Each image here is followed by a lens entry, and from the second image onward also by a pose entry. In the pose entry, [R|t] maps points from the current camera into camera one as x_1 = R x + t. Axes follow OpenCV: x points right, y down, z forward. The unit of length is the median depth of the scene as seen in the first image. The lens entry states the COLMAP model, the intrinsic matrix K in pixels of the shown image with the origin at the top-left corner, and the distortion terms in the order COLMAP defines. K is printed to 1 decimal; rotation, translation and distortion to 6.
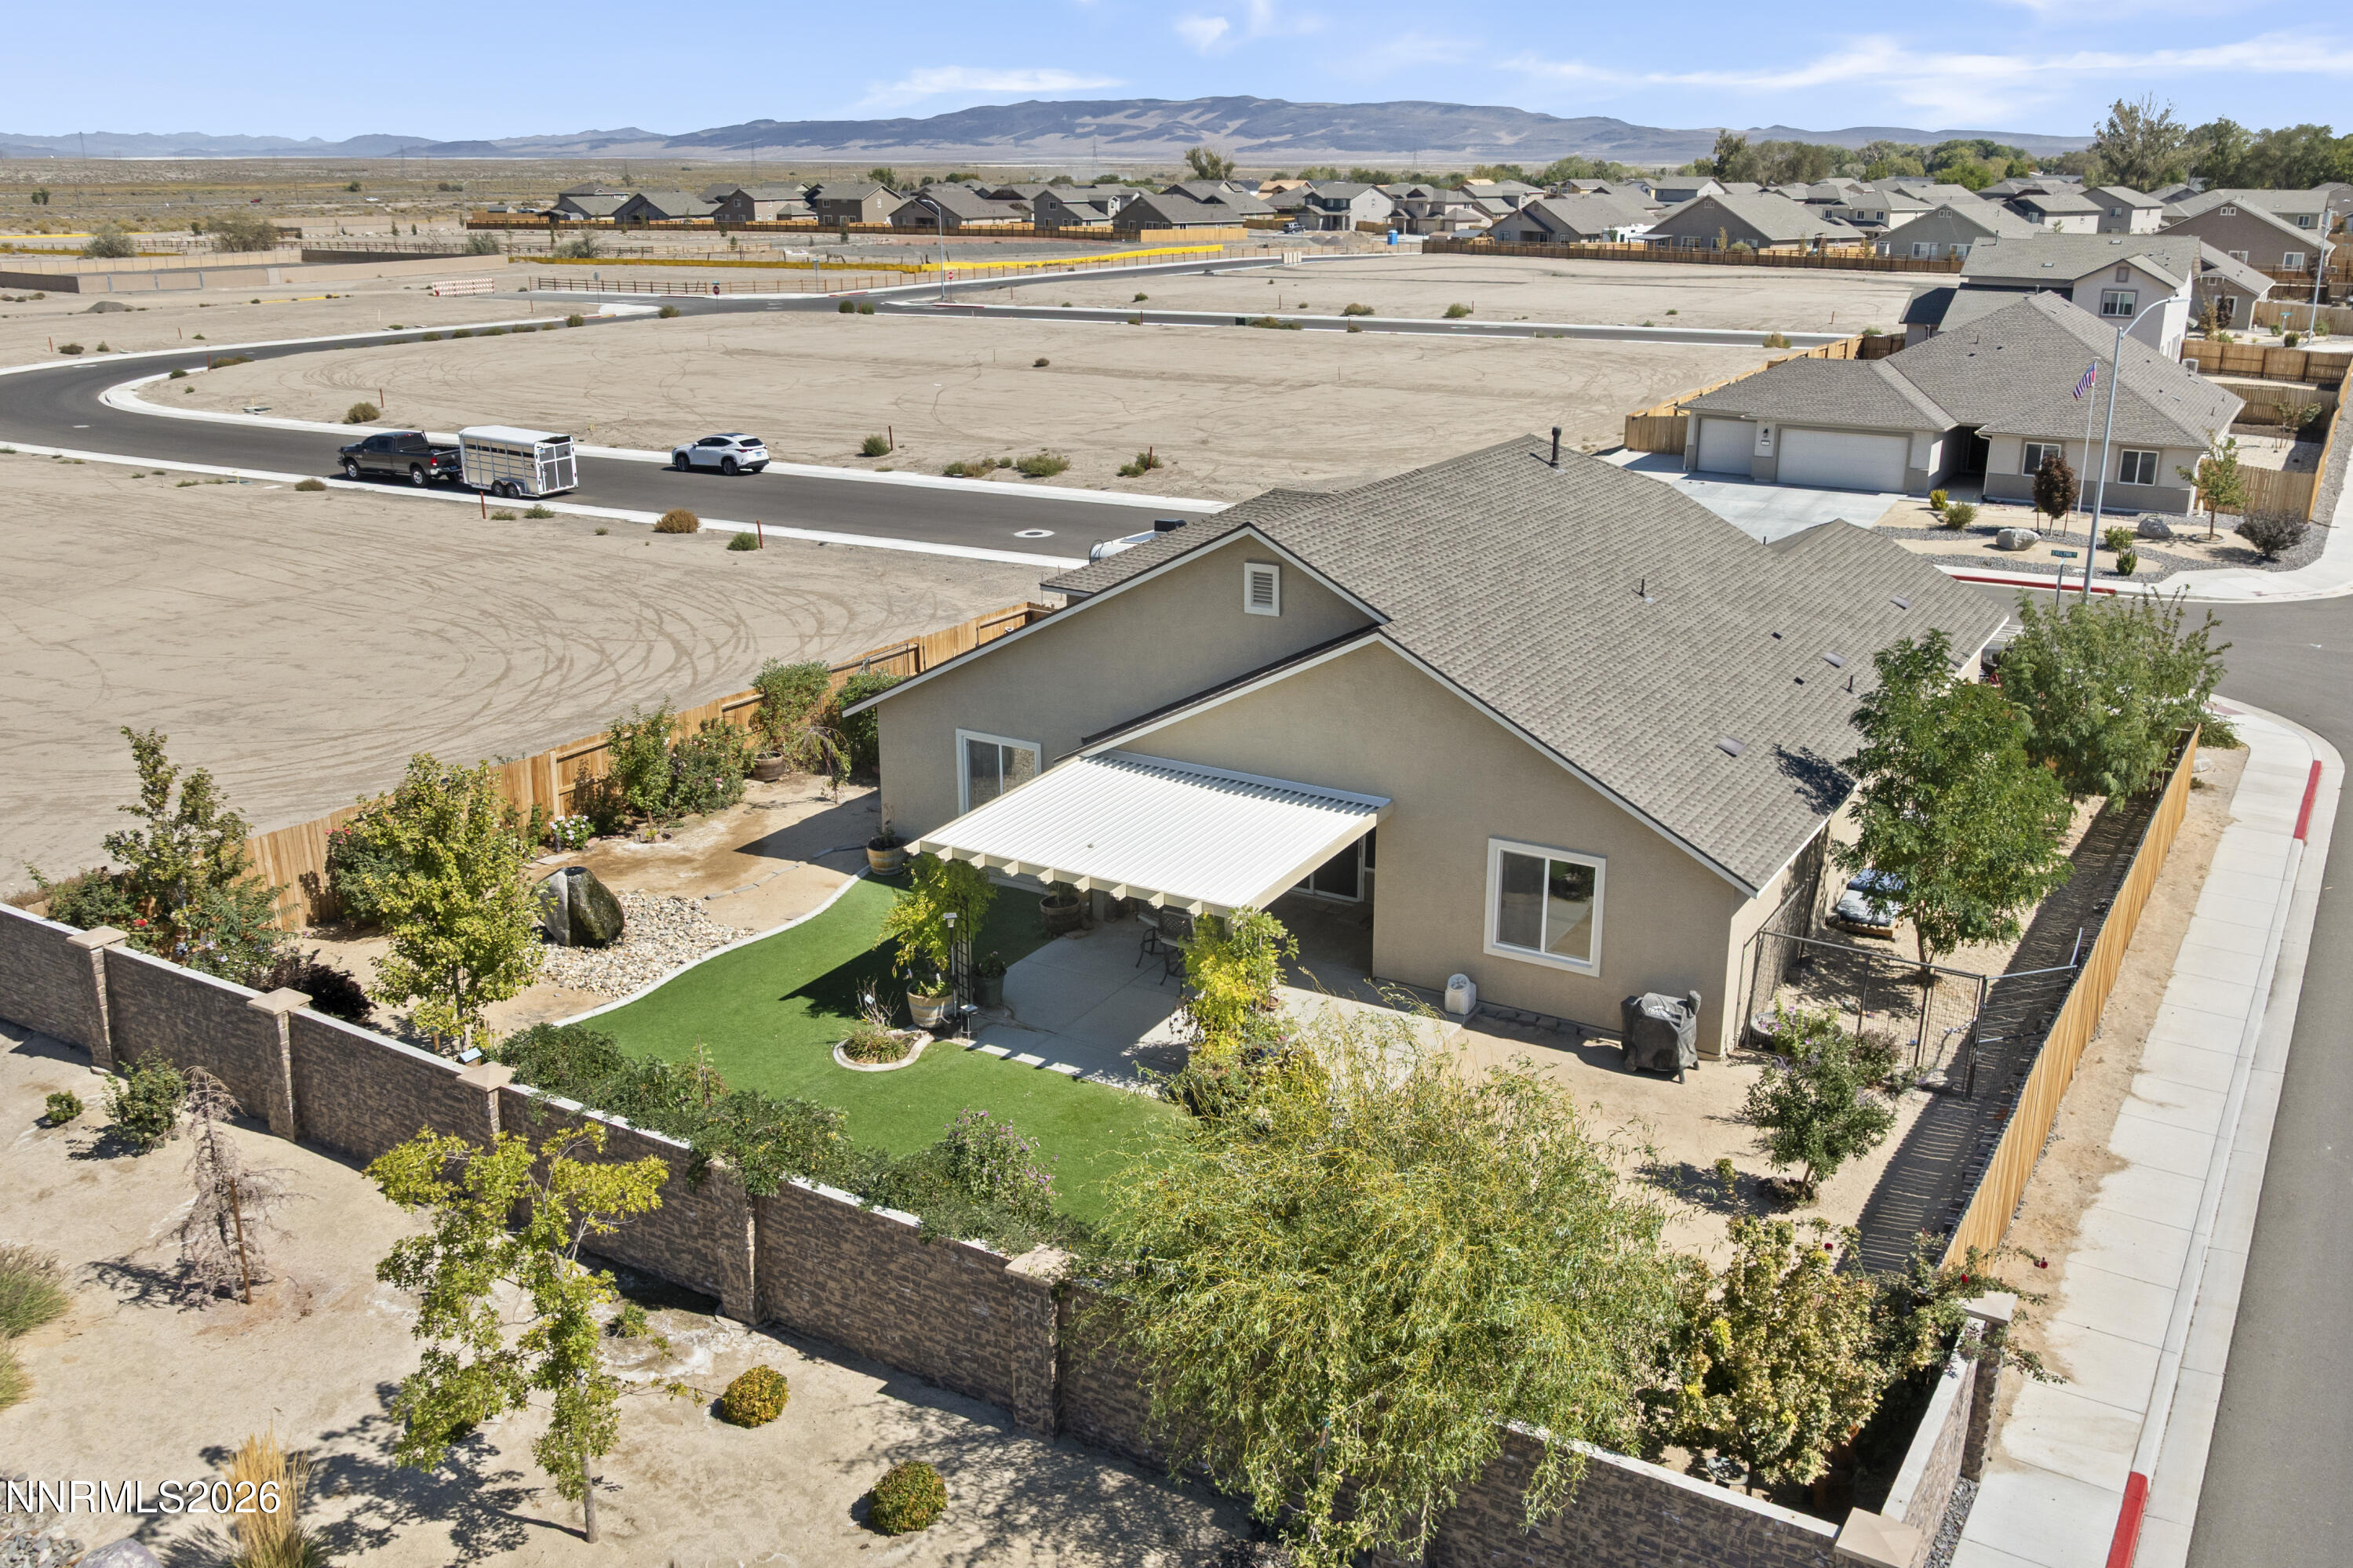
lens RADIAL K [[2025.6, 0, 1176.5], [0, 2025.6, 784.0], [0, 0, 1]] dist [-0.015949, -0.008767]
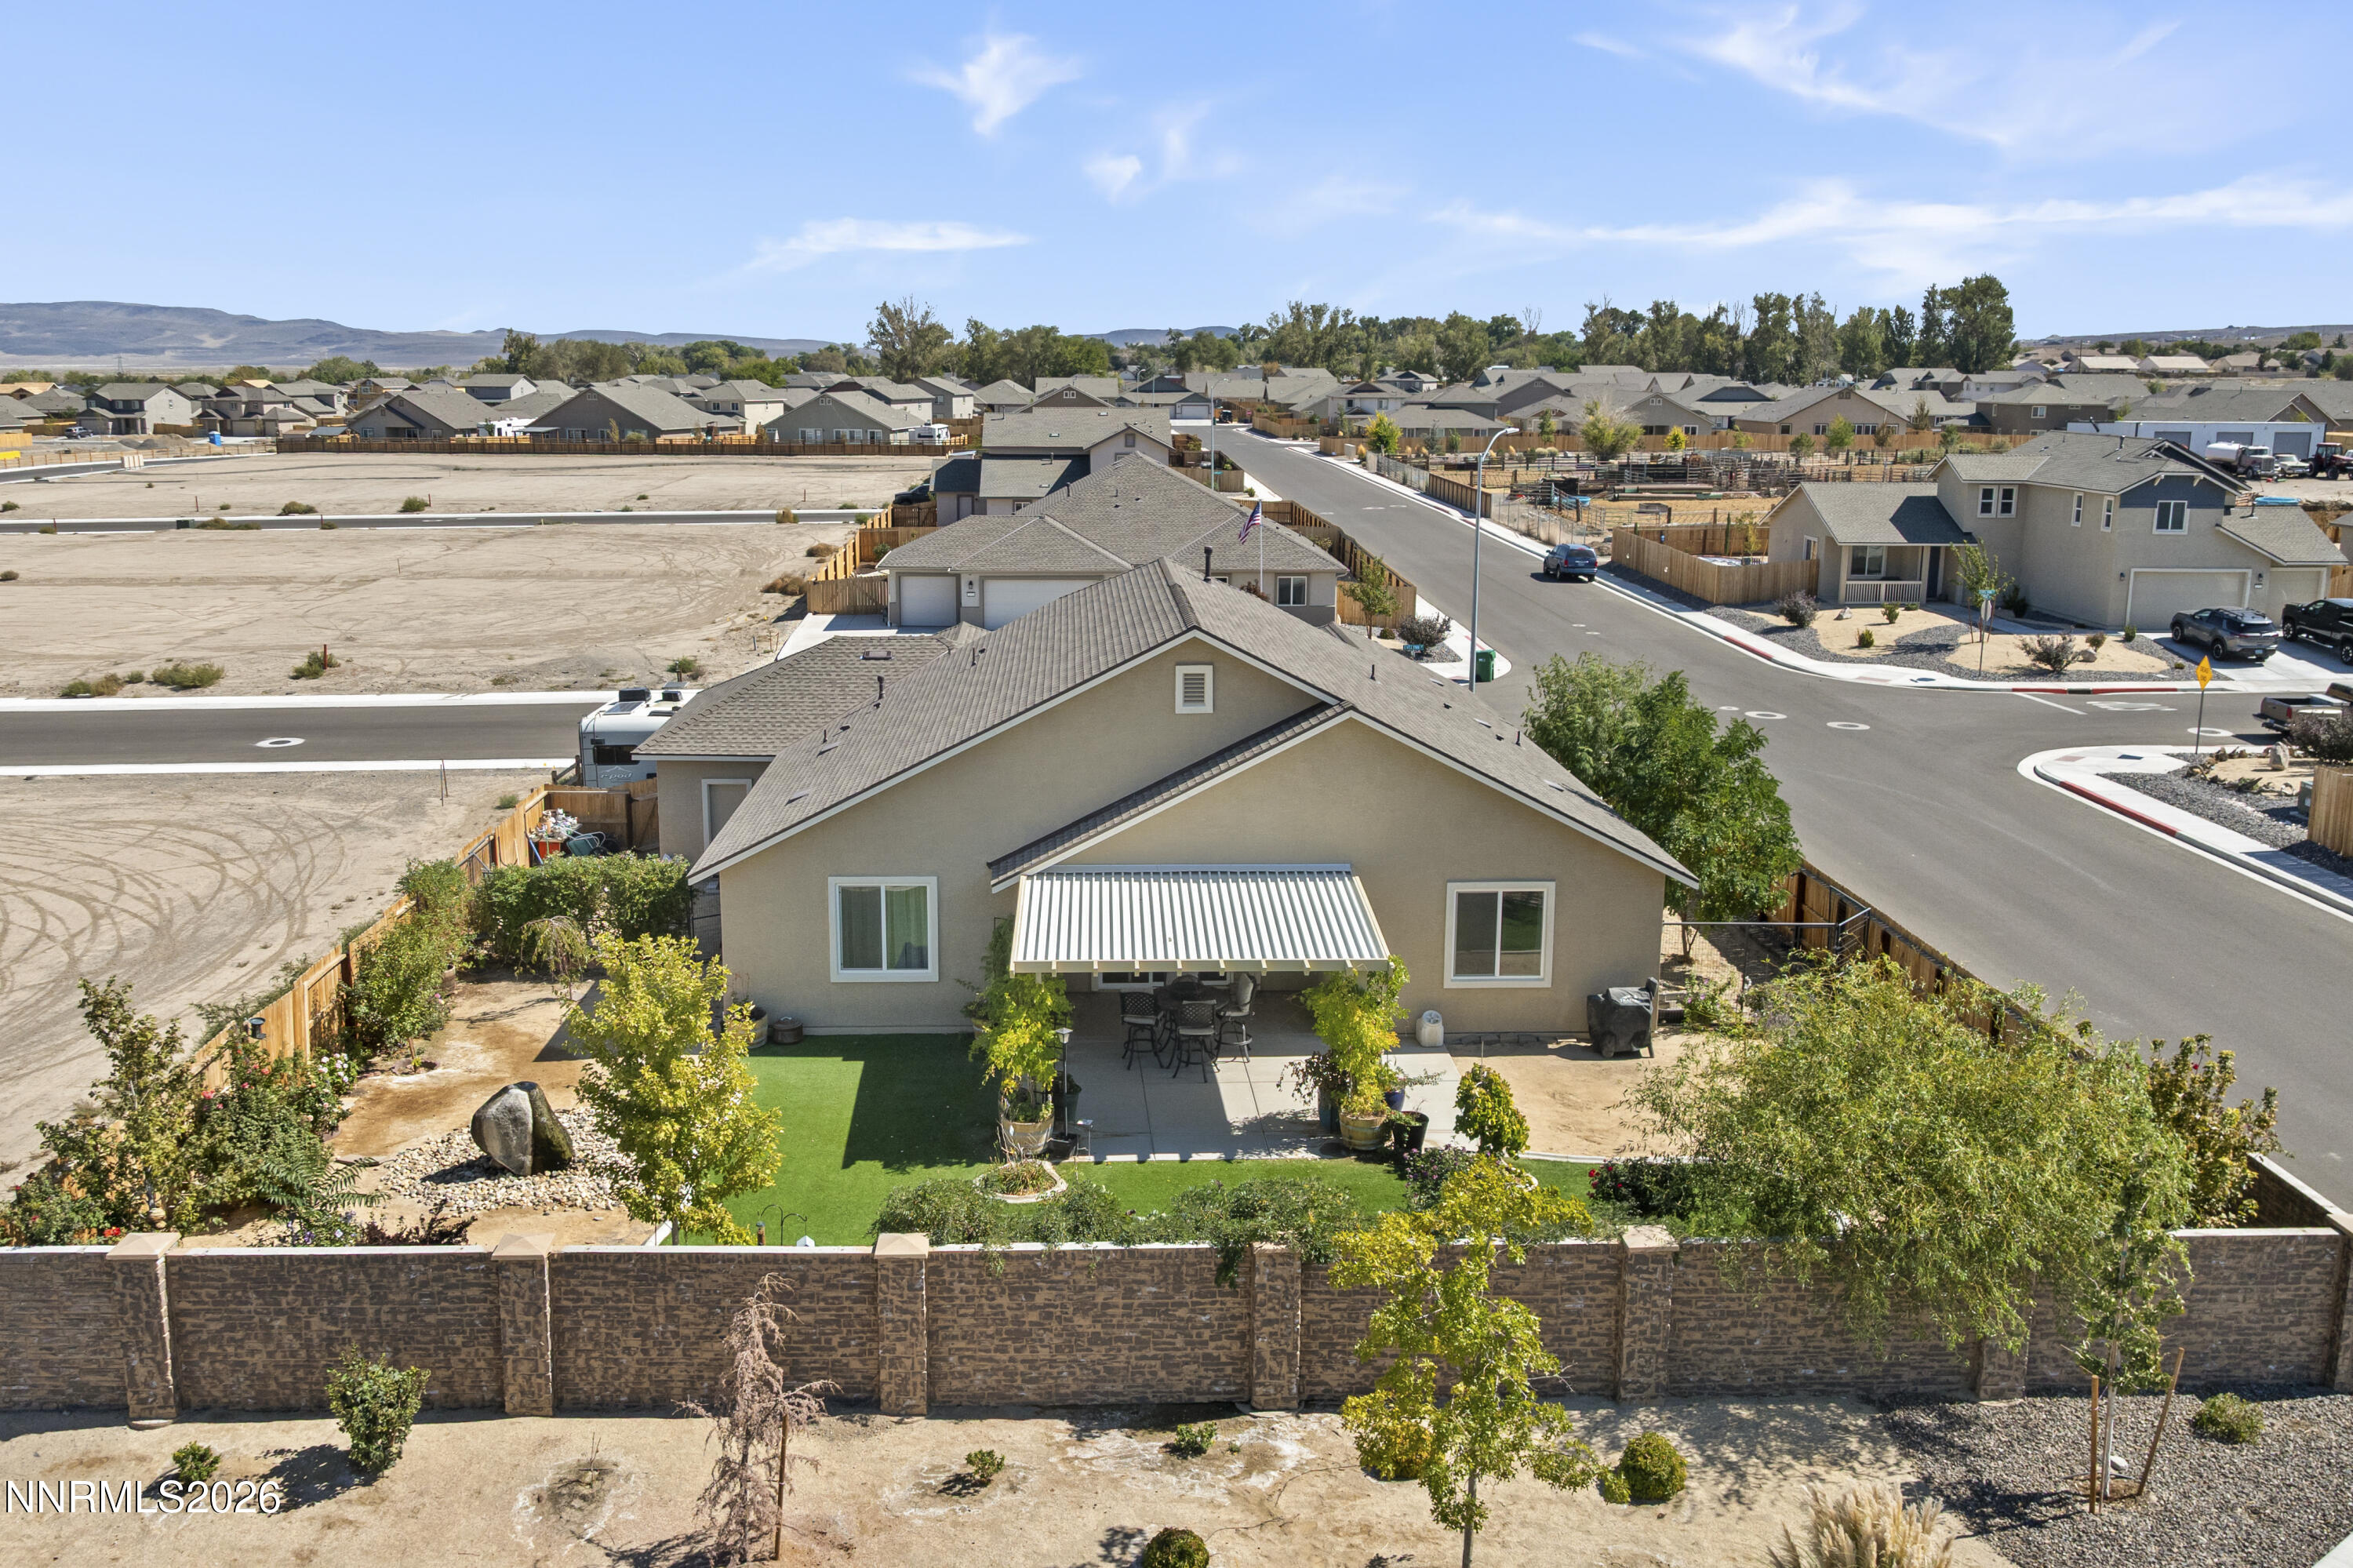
lens RADIAL K [[2080.7, 0, 1141.5], [0, 2080.7, 791.4], [0, 0, 1]] dist [-0.018830, -0.011414]
pose [[0.832918, -0.110117, 0.542331, -0.184859], [0.162207, 0.985539, -0.049012, 0.001782], [-0.529091, 0.128793, 0.838734, 0.034996]]
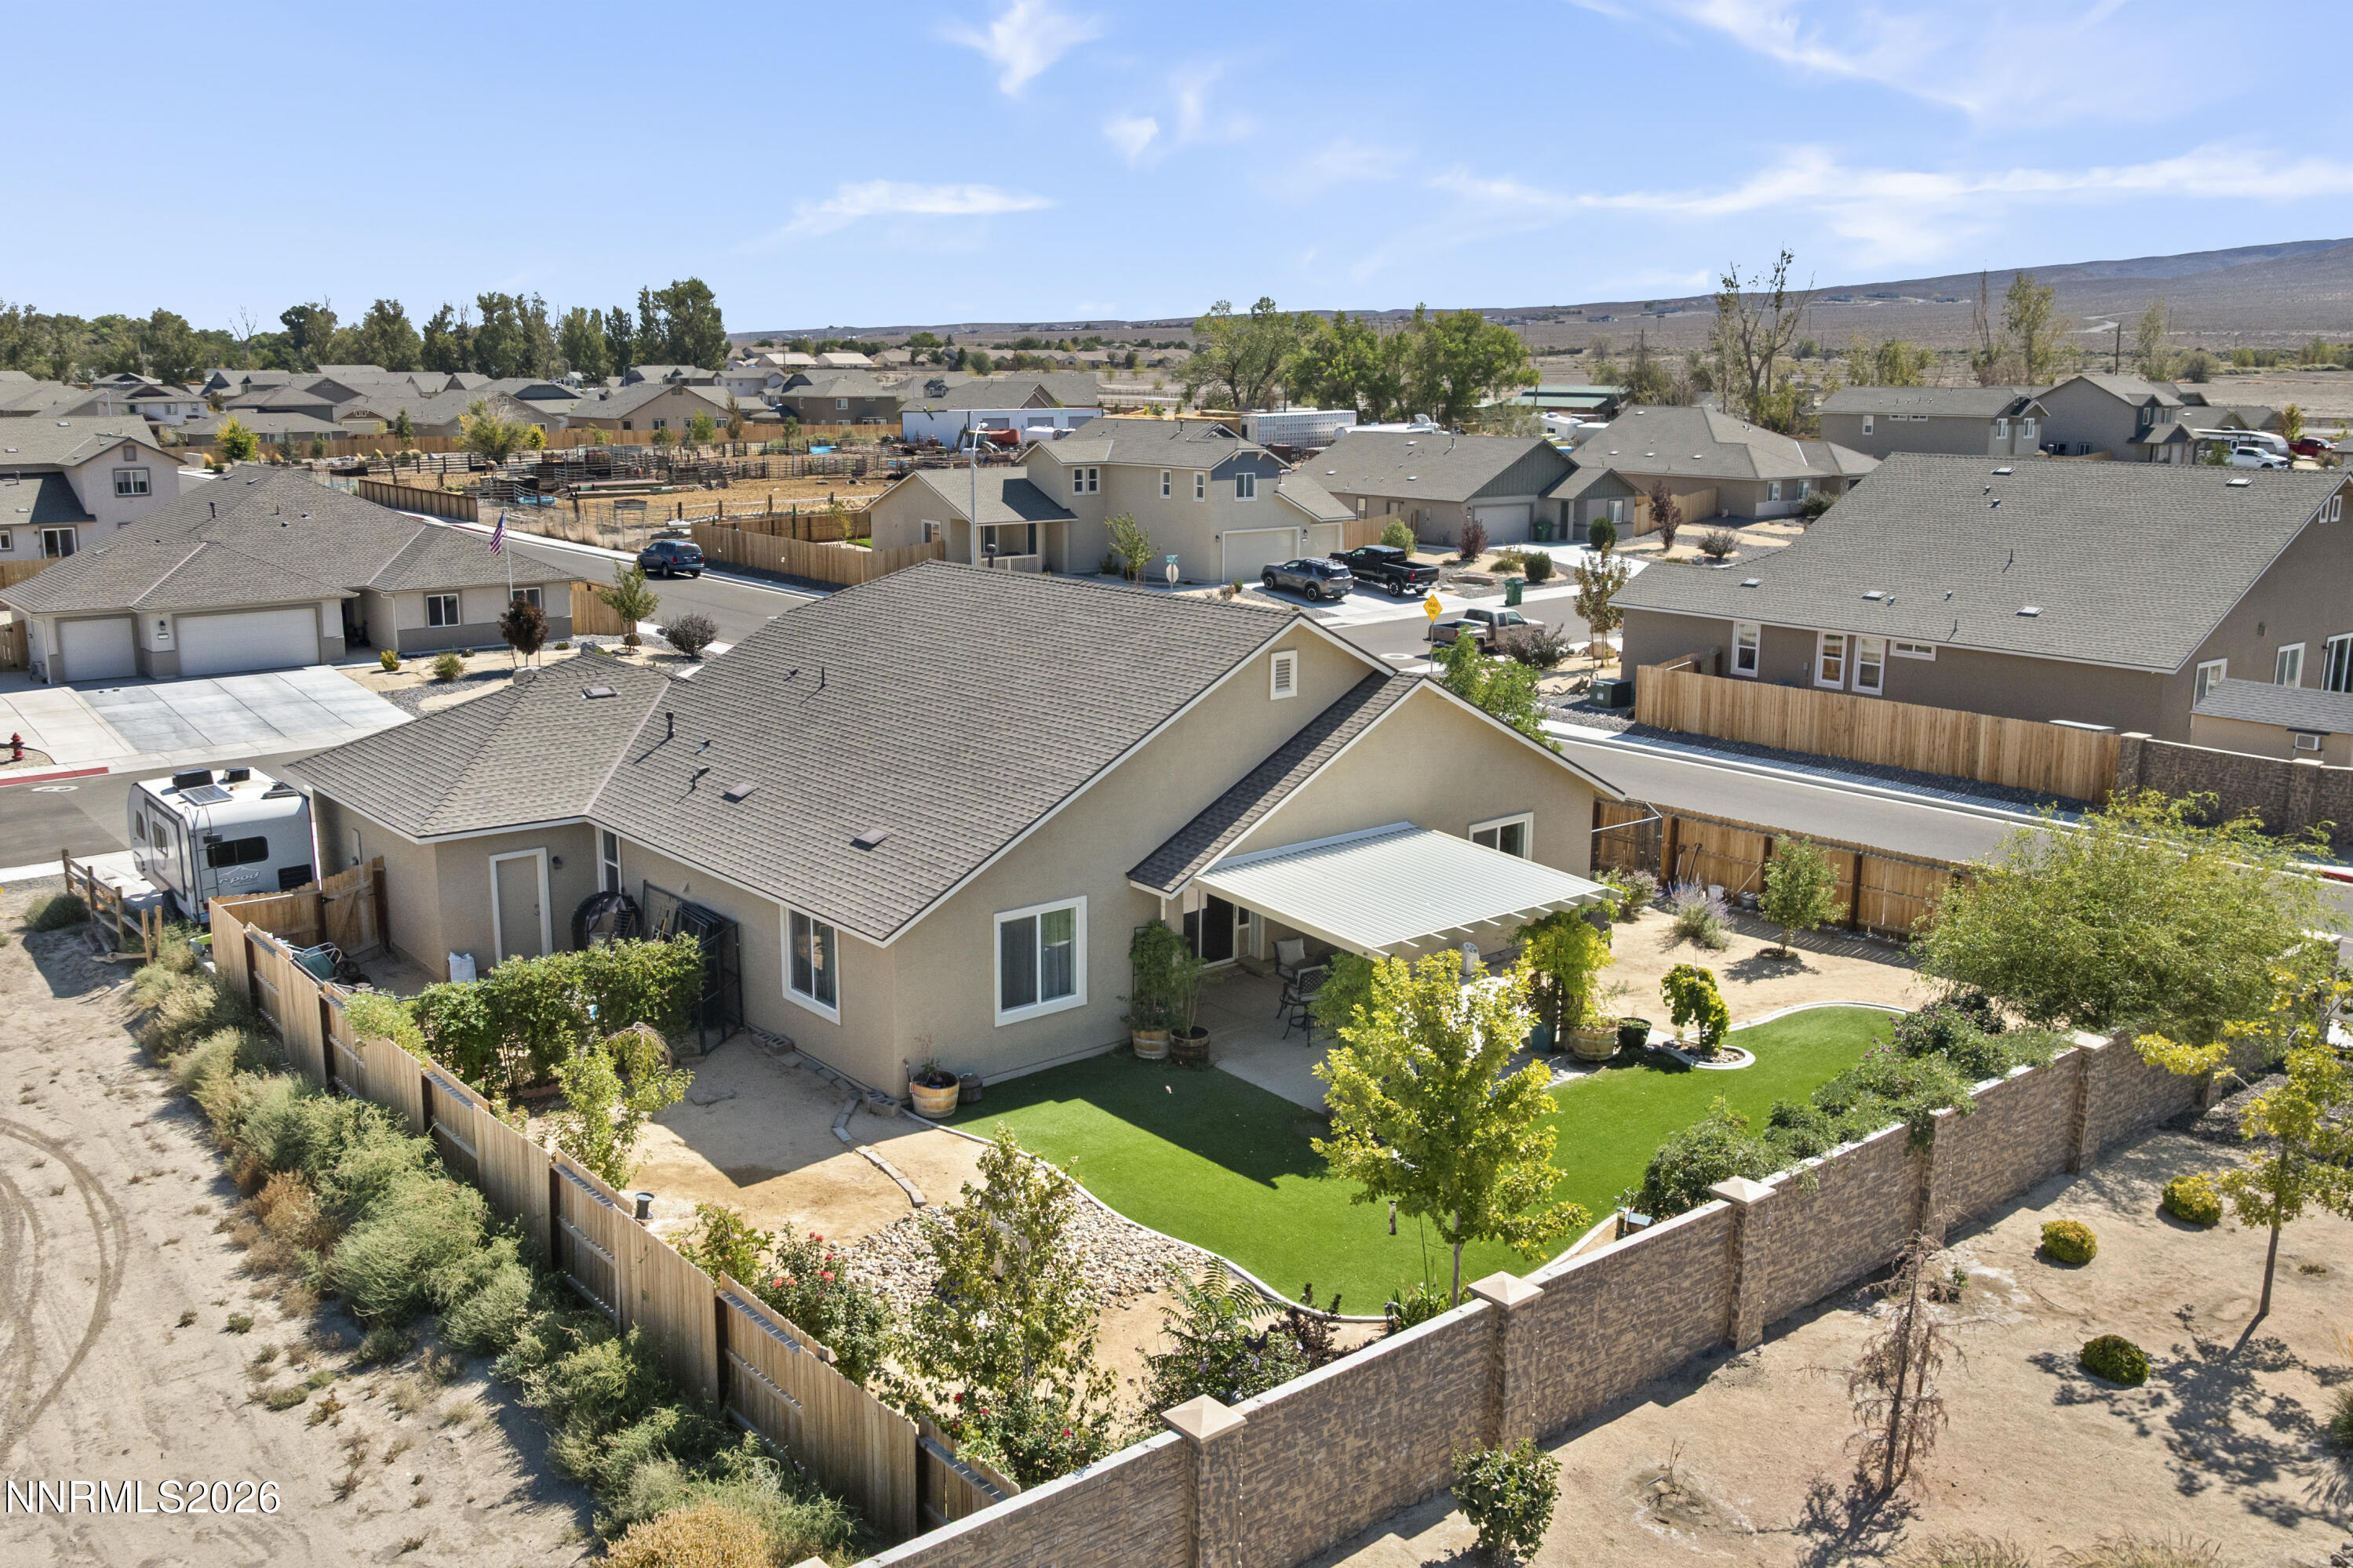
lens RADIAL K [[2025.6, 0, 1176.5], [0, 2025.6, 784.0], [0, 0, 1]] dist [-0.015949, -0.008767]
pose [[0.313861, -0.193693, 0.929502, -0.323144], [0.282102, 0.953786, 0.103496, -0.054407], [-0.906592, 0.229731, 0.353997, 0.217344]]
